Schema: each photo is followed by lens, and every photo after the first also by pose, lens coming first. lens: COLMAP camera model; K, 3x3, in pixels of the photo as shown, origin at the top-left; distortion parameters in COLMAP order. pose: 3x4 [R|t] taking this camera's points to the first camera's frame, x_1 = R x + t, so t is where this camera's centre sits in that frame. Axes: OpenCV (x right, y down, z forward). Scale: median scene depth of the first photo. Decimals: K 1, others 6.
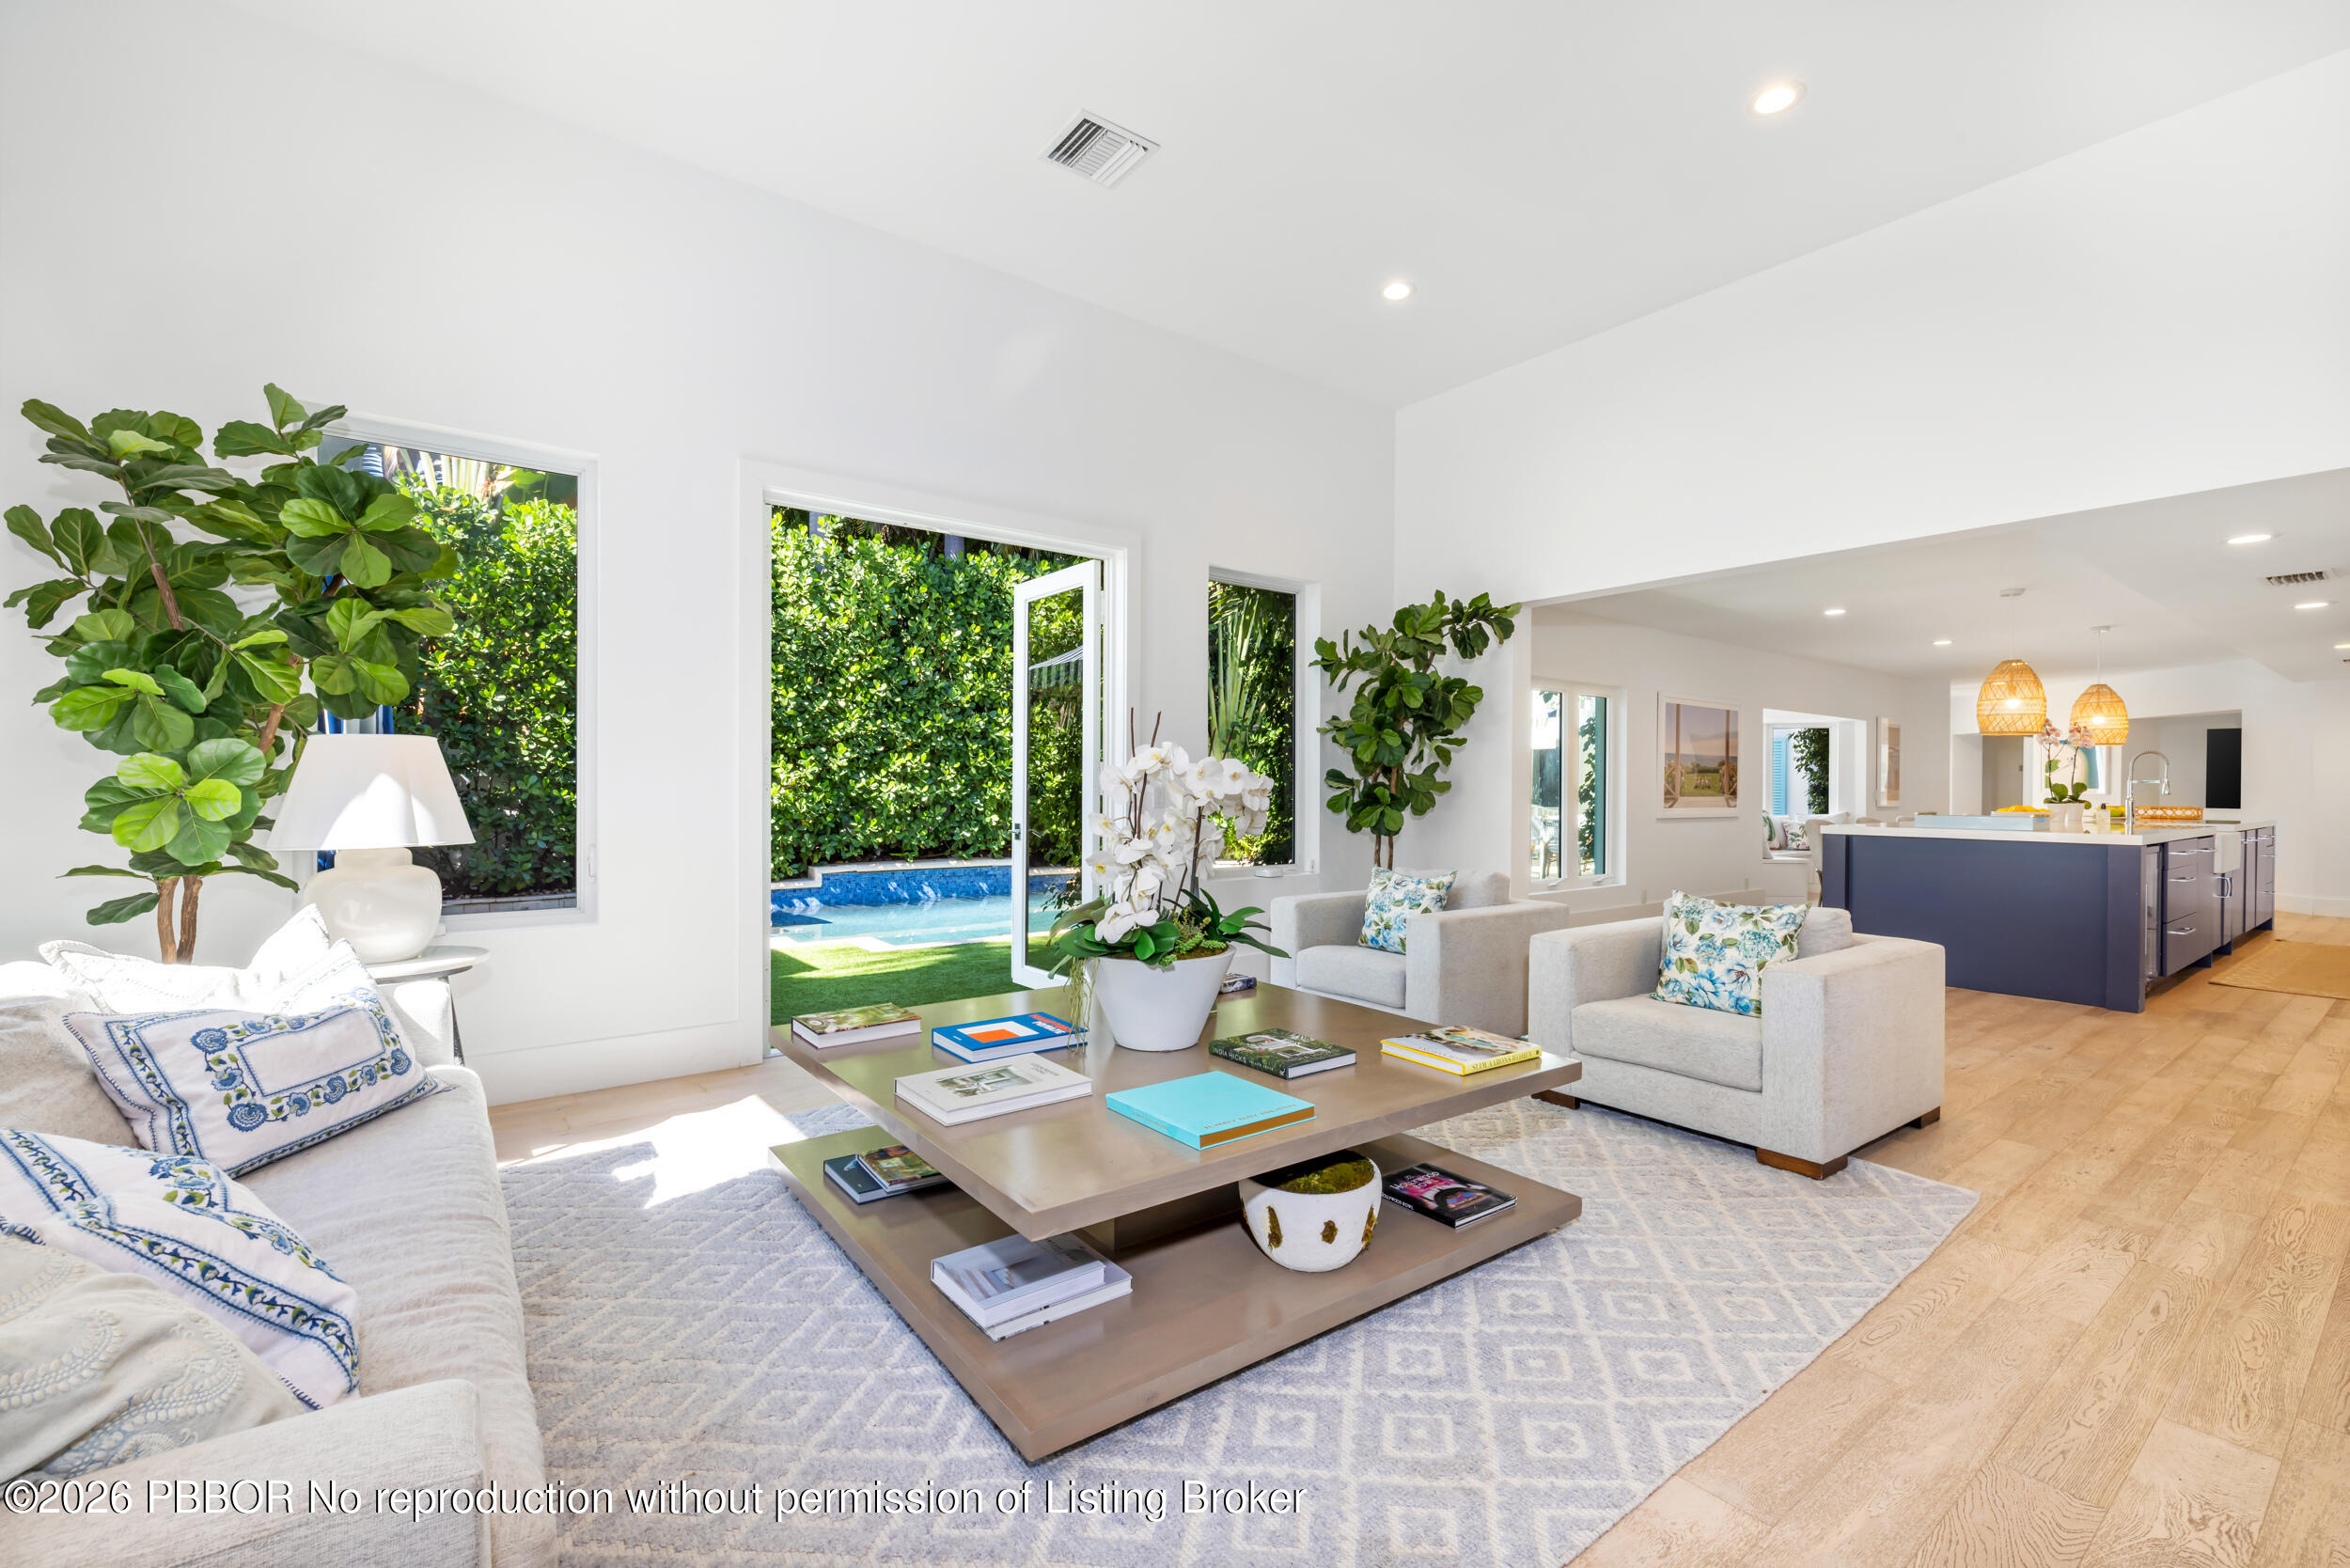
lens RADIAL K [[1045.6, 0, 1192.8], [0, 1045.6, 791.9], [0, 0, 1]] dist [-0.000986, -0.000003]
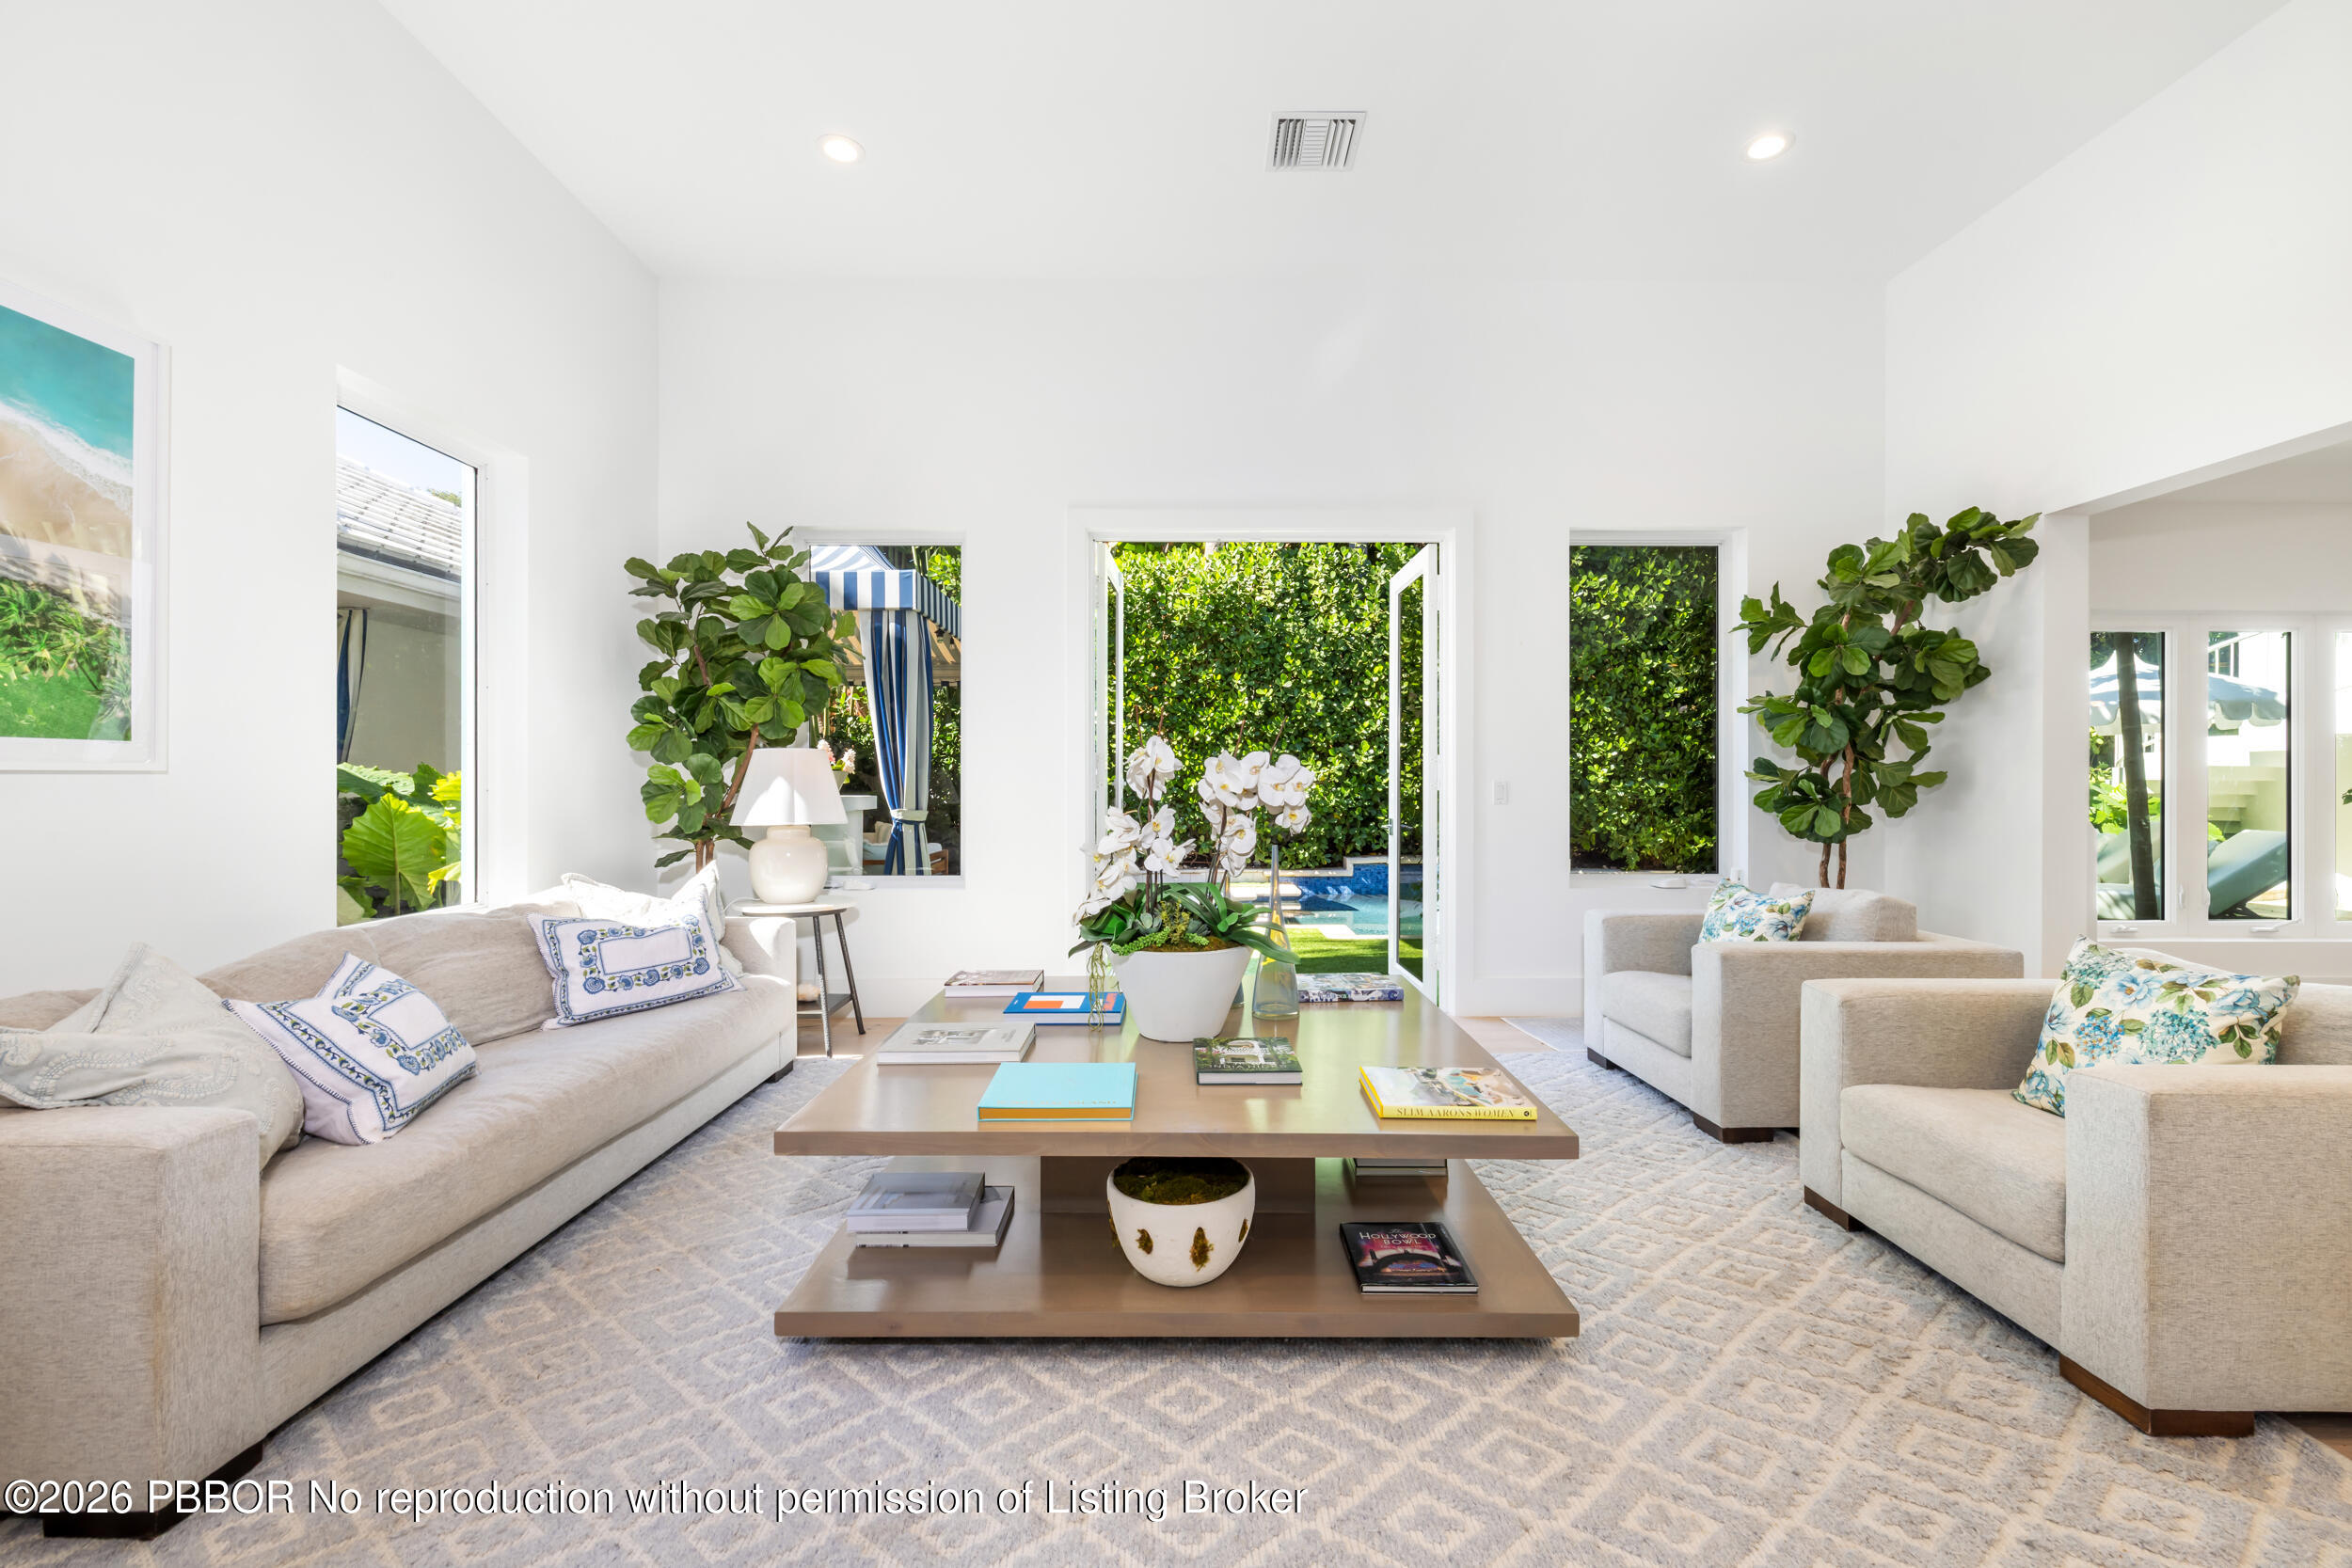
lens RADIAL K [[1046.3, 0, 1188.9], [0, 1046.3, 781.2], [0, 0, 1]] dist [-0.000986, -0.000003]
pose [[0.782863, -0.004561, -0.622178, 0.447360], [0.000912, 0.999980, -0.006184, 0.000985], [0.622194, 0.004274, 0.782852, 0.156506]]
